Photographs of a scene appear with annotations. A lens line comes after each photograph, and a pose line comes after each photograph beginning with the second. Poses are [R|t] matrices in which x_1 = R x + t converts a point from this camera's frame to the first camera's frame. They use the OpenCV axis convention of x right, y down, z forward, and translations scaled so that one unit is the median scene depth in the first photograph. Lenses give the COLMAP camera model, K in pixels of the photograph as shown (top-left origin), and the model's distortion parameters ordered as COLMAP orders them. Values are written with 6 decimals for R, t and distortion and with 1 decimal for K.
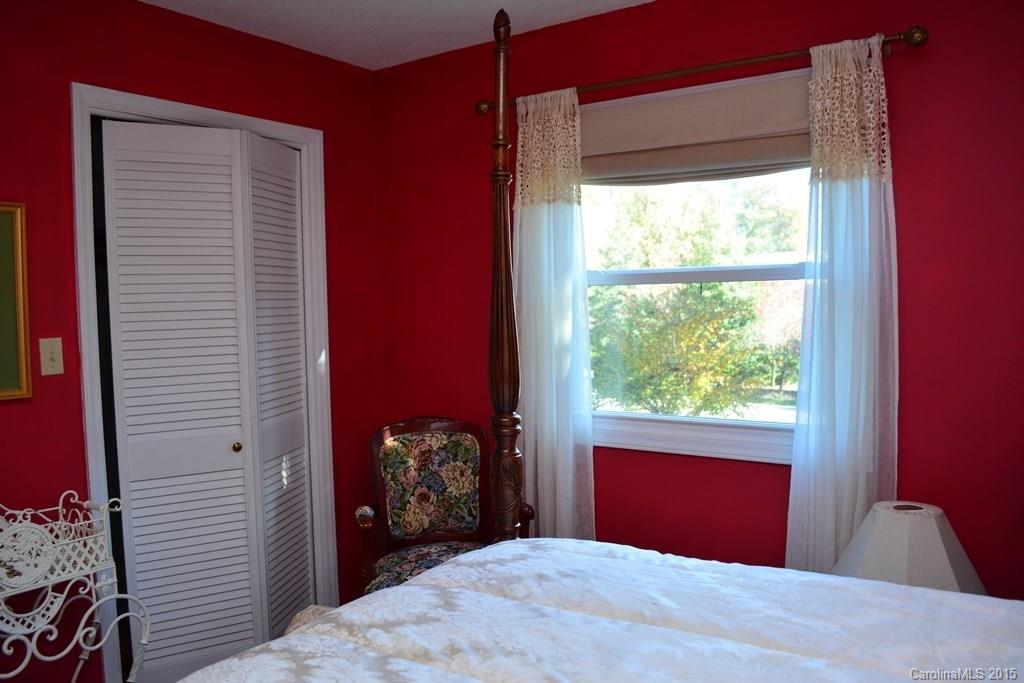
lens RADIAL K [[805.6, 0, 513.7], [0, 805.6, 349.1], [0, 0, 1]] dist [-0.077937, 0.008359]
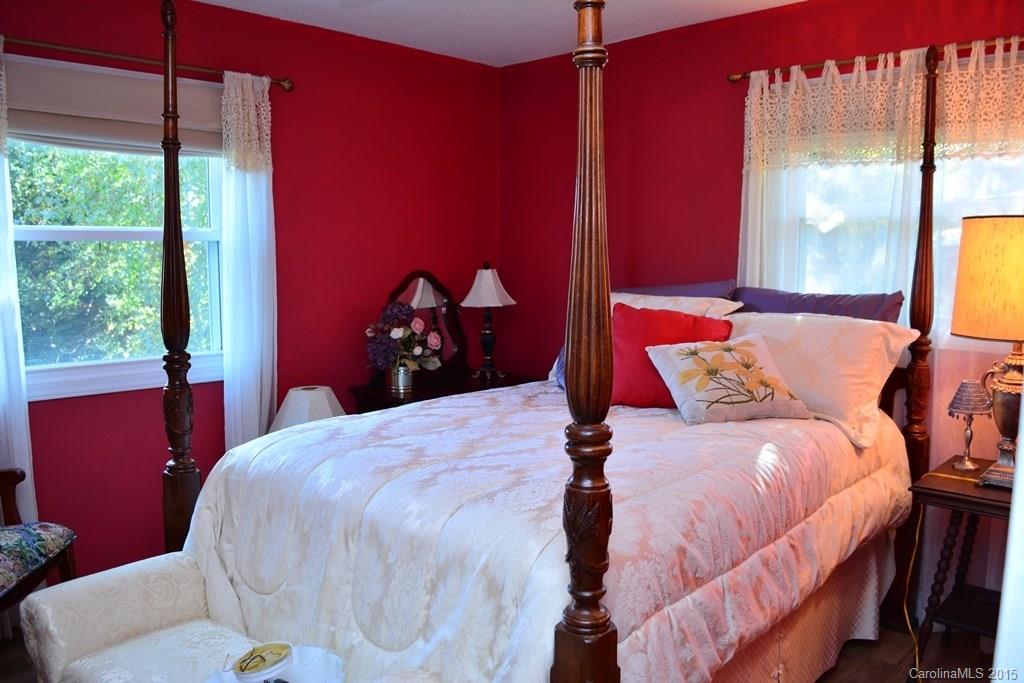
lens RADIAL K [[805.6, 0, 513.7], [0, 805.6, 349.1], [0, 0, 1]] dist [-0.077937, 0.008359]
pose [[0.175069, -0.096127, 0.979852, -0.746610], [0.054454, 0.994644, 0.087849, 0.001912], [-0.983049, 0.037978, 0.179366, 0.232004]]
